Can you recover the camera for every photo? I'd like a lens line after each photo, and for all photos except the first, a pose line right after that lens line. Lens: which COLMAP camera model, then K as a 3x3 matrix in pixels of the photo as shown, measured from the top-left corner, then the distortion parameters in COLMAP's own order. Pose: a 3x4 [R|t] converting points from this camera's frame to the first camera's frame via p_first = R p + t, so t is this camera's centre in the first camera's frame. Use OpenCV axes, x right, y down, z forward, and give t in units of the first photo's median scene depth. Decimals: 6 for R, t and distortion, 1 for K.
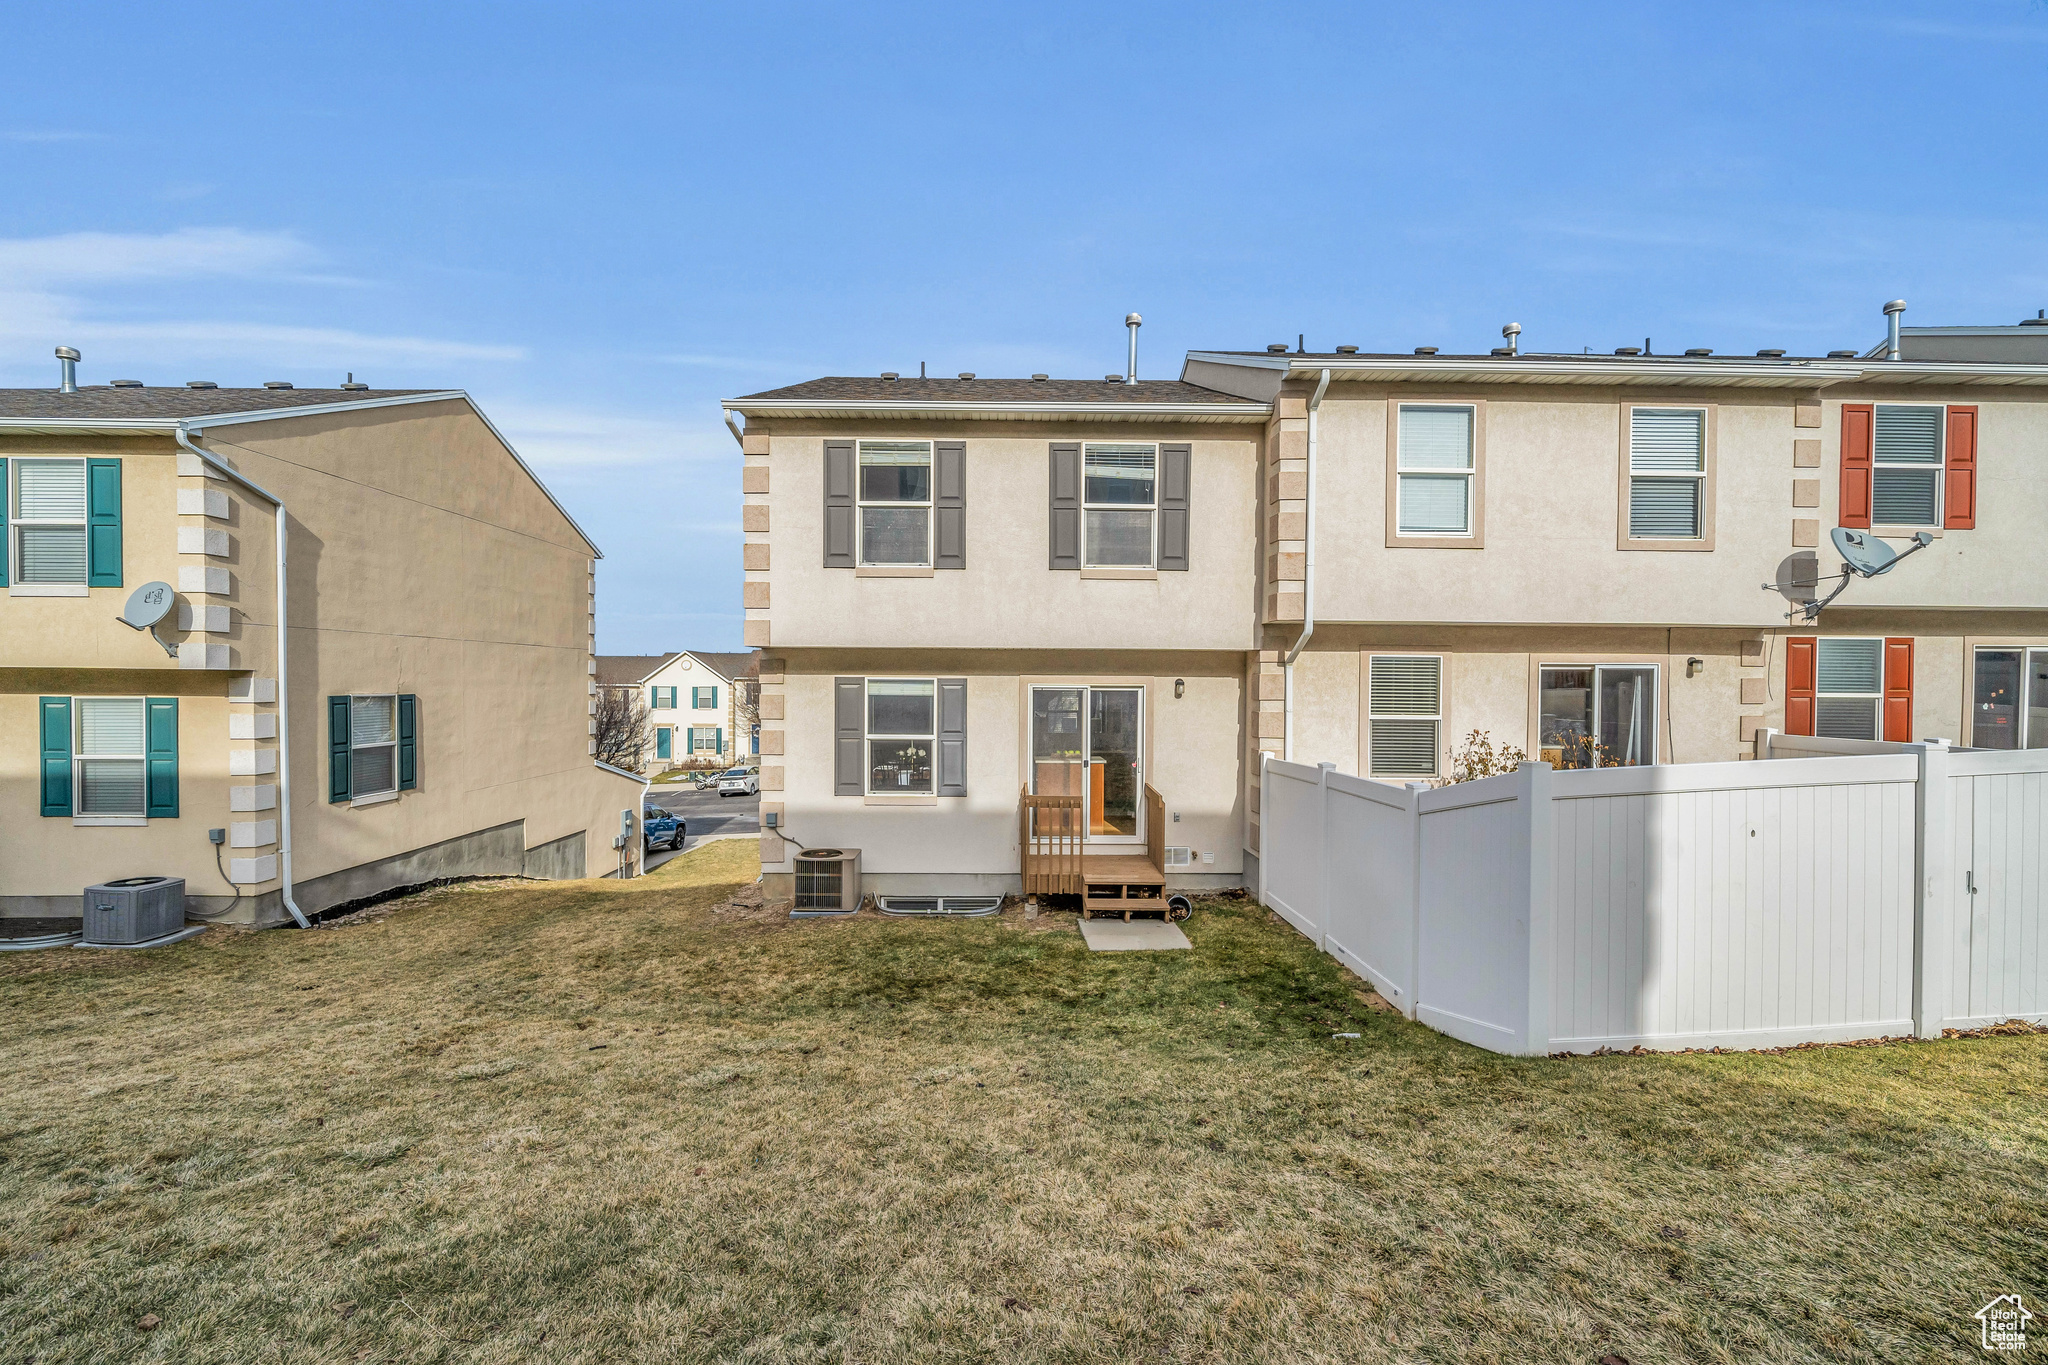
lens RADIAL K [[826.0, 0, 1029.2], [0, 826.0, 693.8], [0, 0, 1]] dist [0.001695, -0.000171]
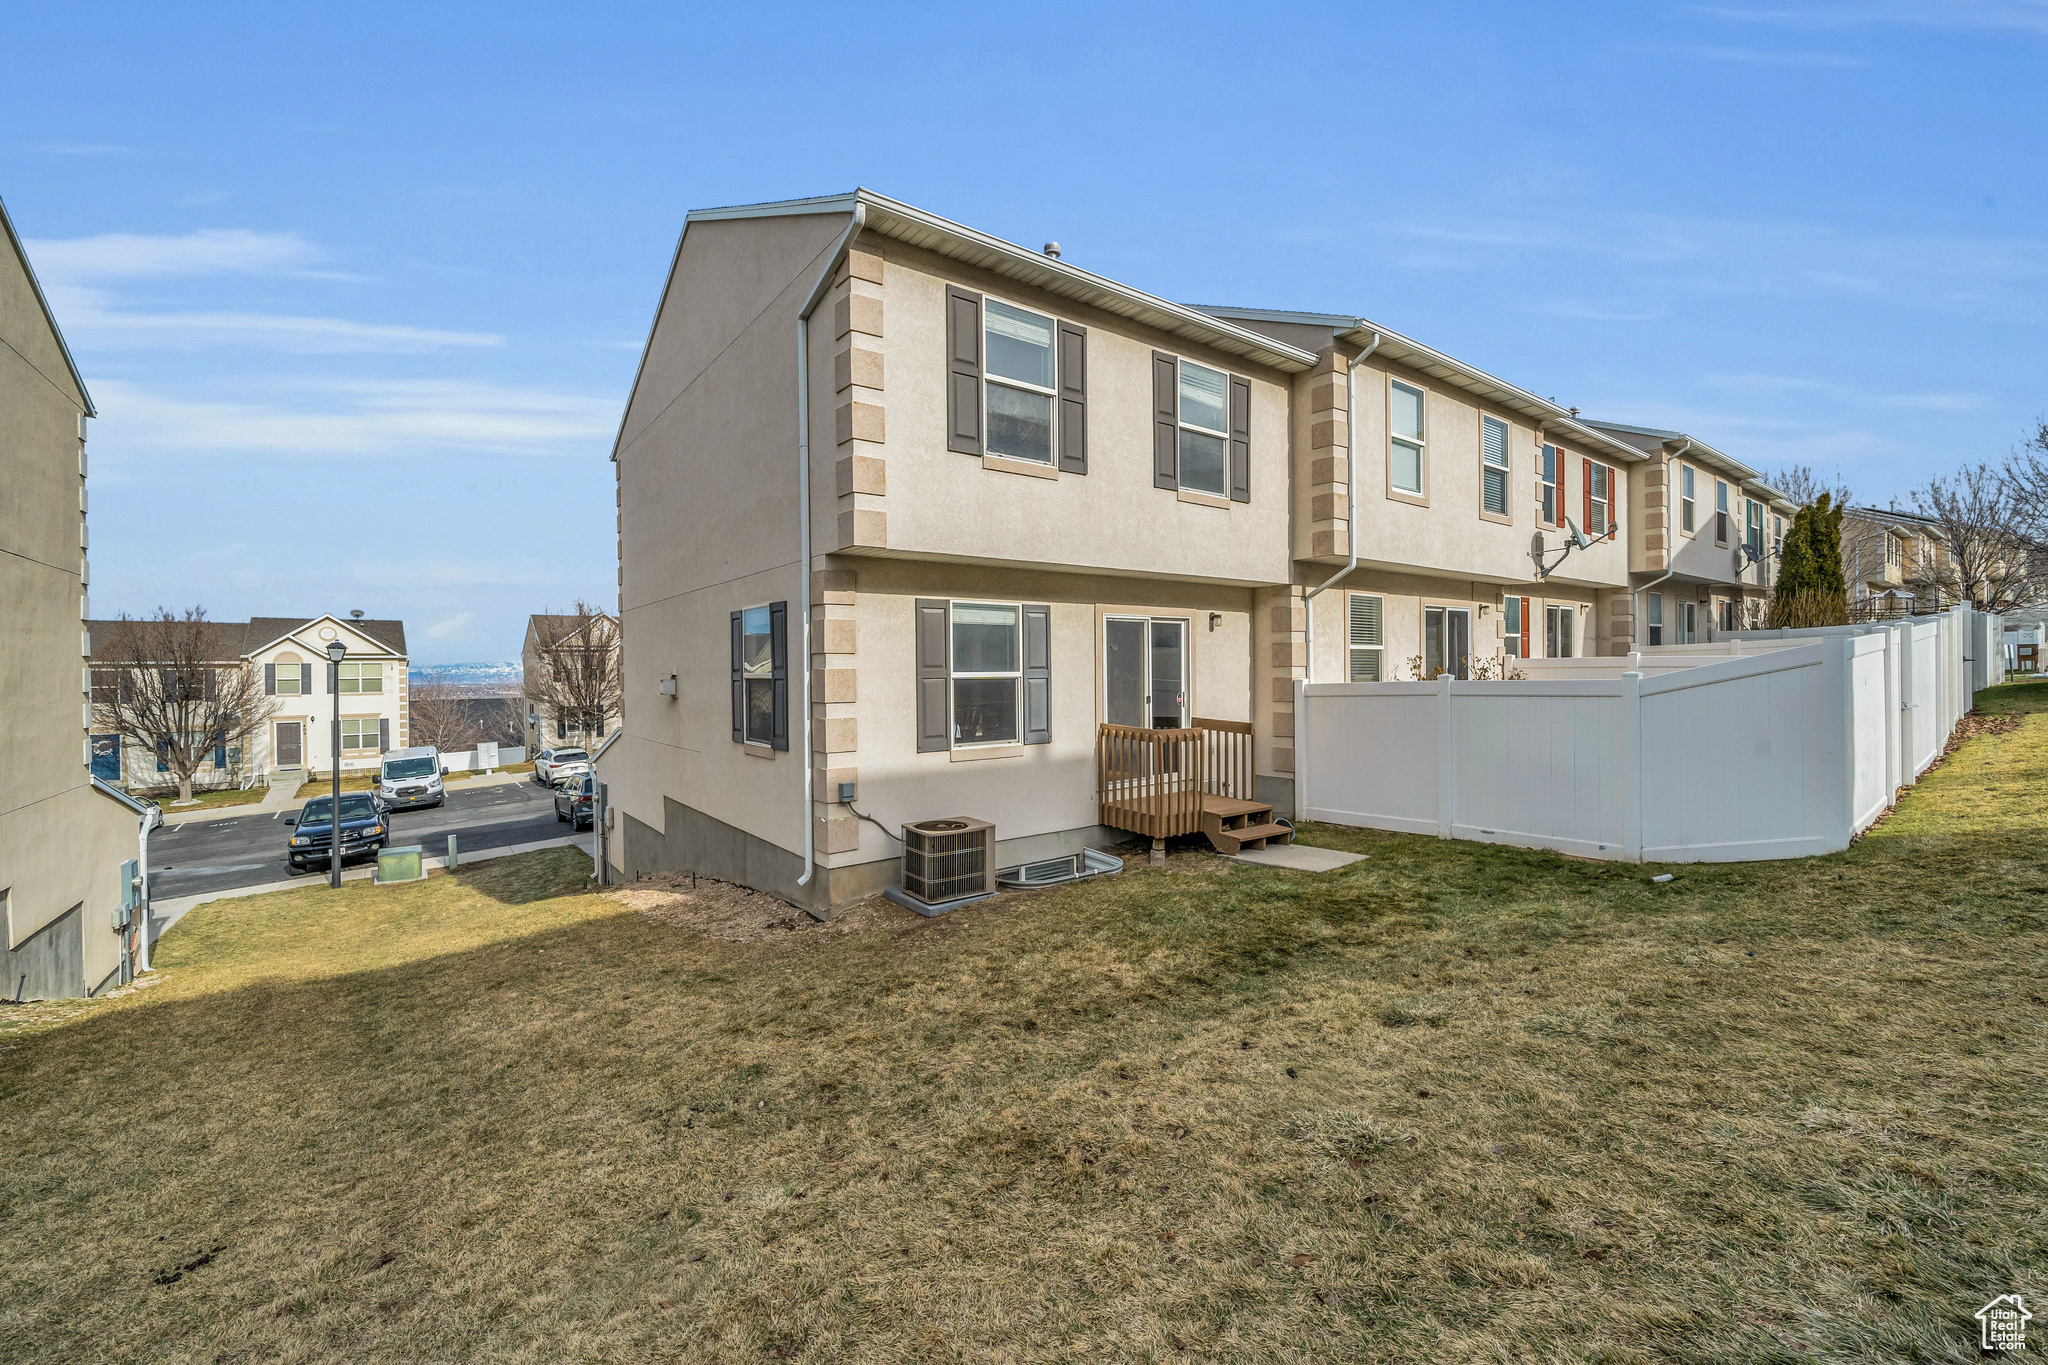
lens RADIAL K [[819.1, 0, 1022.7], [0, 819.1, 674.9], [0, 0, 1]] dist [0.001272, -0.000084]
pose [[0.812391, -0.019918, 0.582773, -0.600054], [0.027234, 0.999622, -0.003800, 0.056525], [-0.582477, 0.018959, 0.812626, 0.323982]]
